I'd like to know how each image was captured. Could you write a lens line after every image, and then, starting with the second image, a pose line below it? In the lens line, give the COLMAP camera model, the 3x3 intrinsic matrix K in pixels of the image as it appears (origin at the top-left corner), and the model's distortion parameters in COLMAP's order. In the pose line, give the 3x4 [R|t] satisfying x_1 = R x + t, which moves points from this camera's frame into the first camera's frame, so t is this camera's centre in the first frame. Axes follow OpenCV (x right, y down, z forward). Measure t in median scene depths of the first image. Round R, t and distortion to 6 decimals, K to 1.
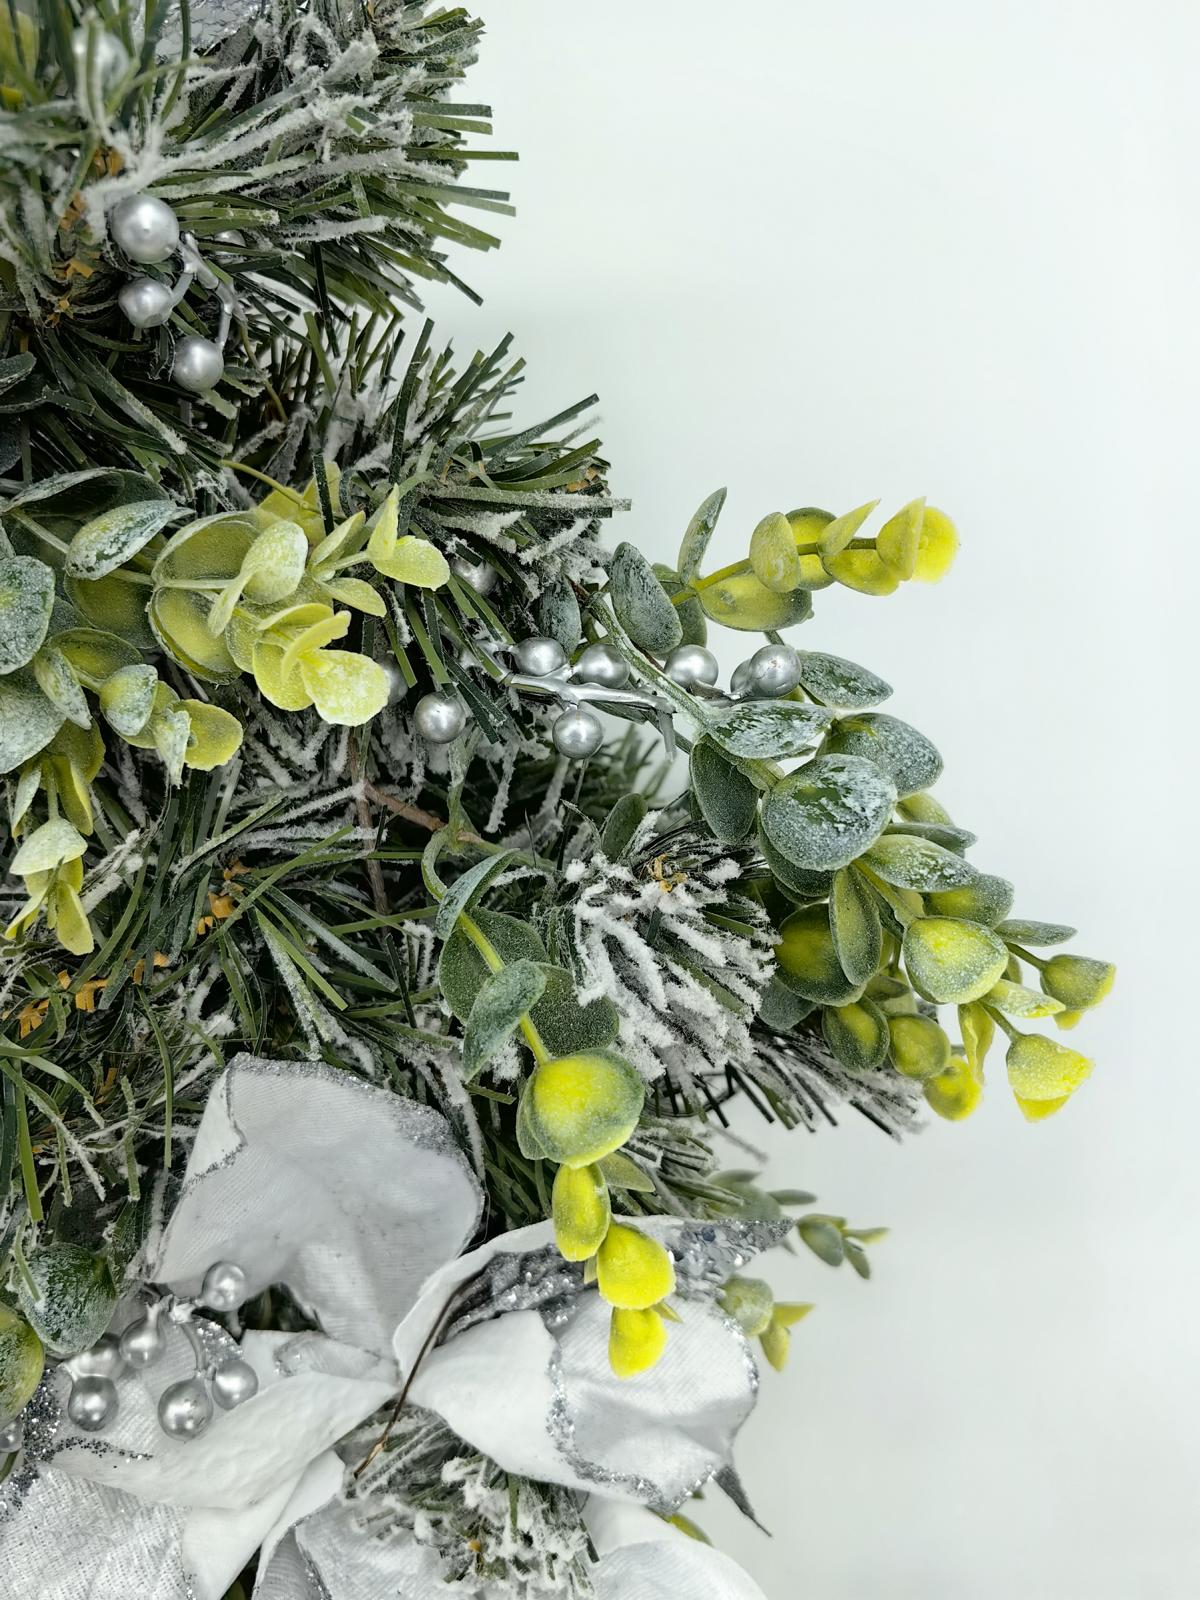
lens RADIAL K [[1279.8, 0, 678.8], [0, 1279.8, 772.4], [0, 0, 1]] dist [0.000973, -0.068825]
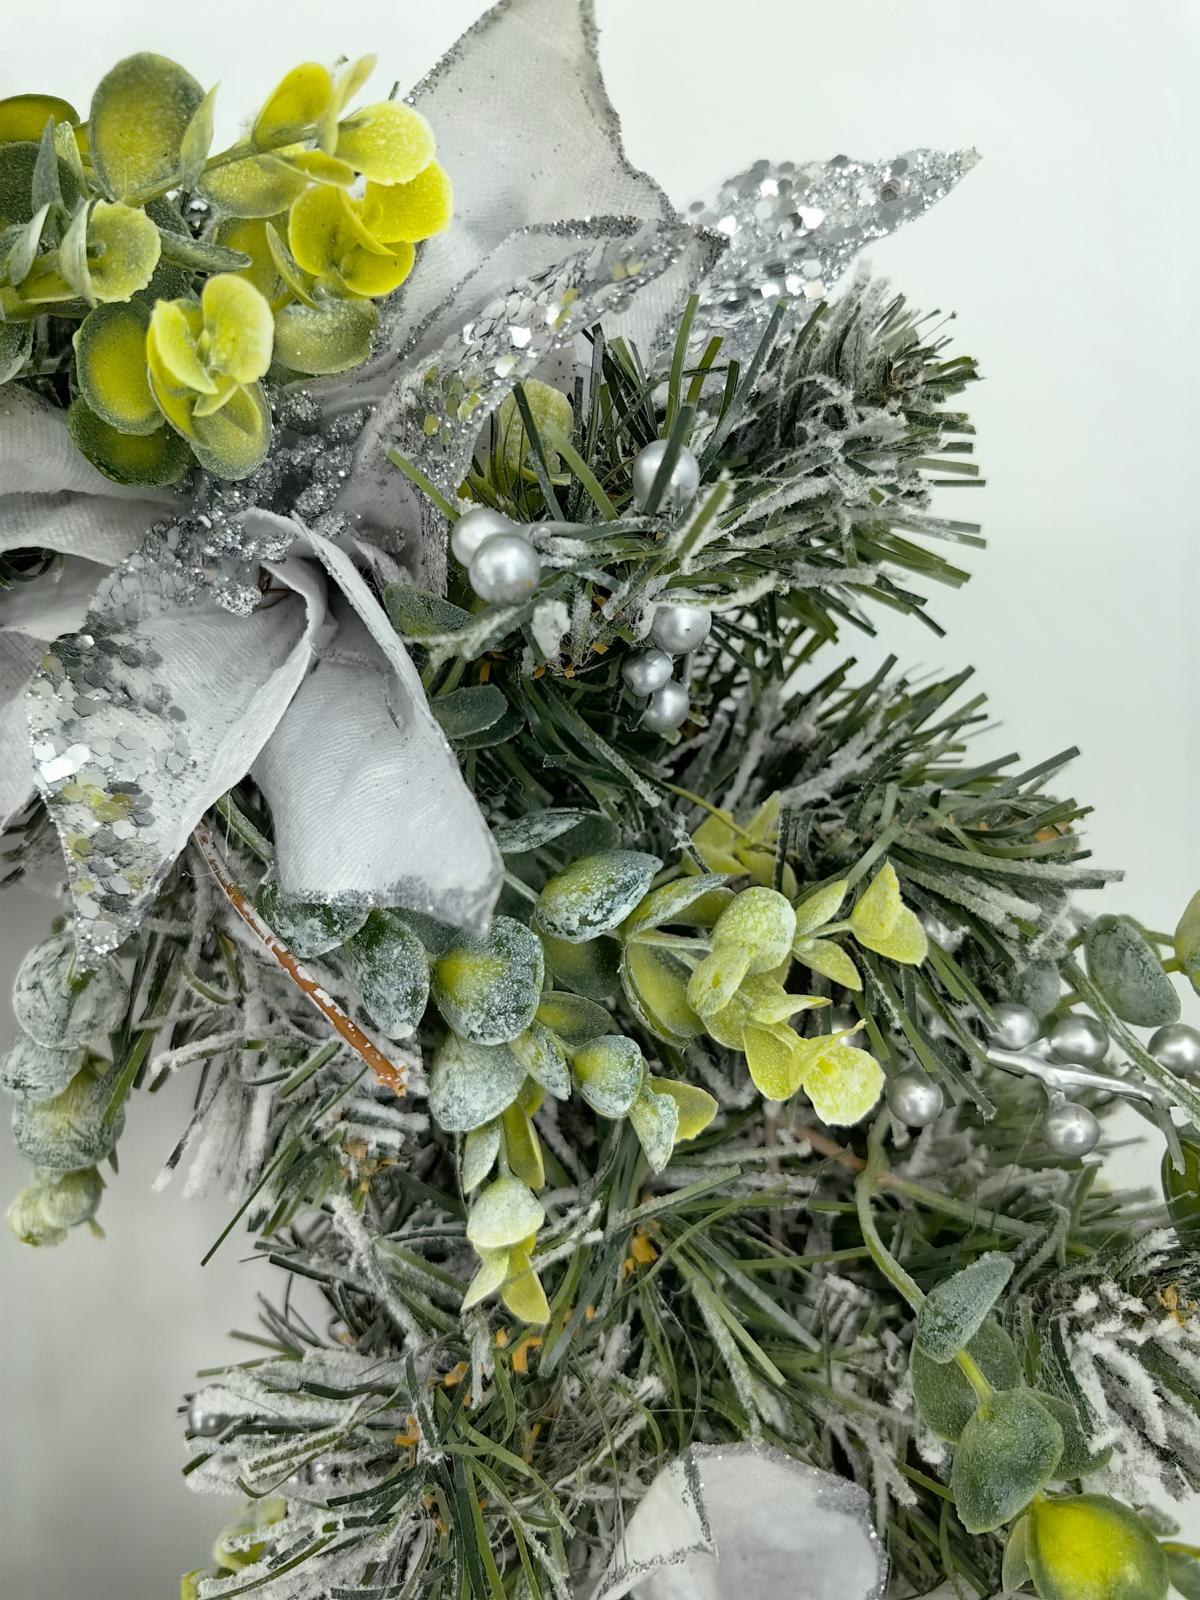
lens RADIAL K [[1279.8, 0, 632.1], [0, 1279.8, 755.1], [0, 0, 1]] dist [0.000973, -0.068825]
pose [[0.991503, 0.039432, -0.123964, -0.284533], [-0.046283, 0.997528, -0.052880, -0.233326], [0.121572, 0.058168, 0.990877, 0.027304]]
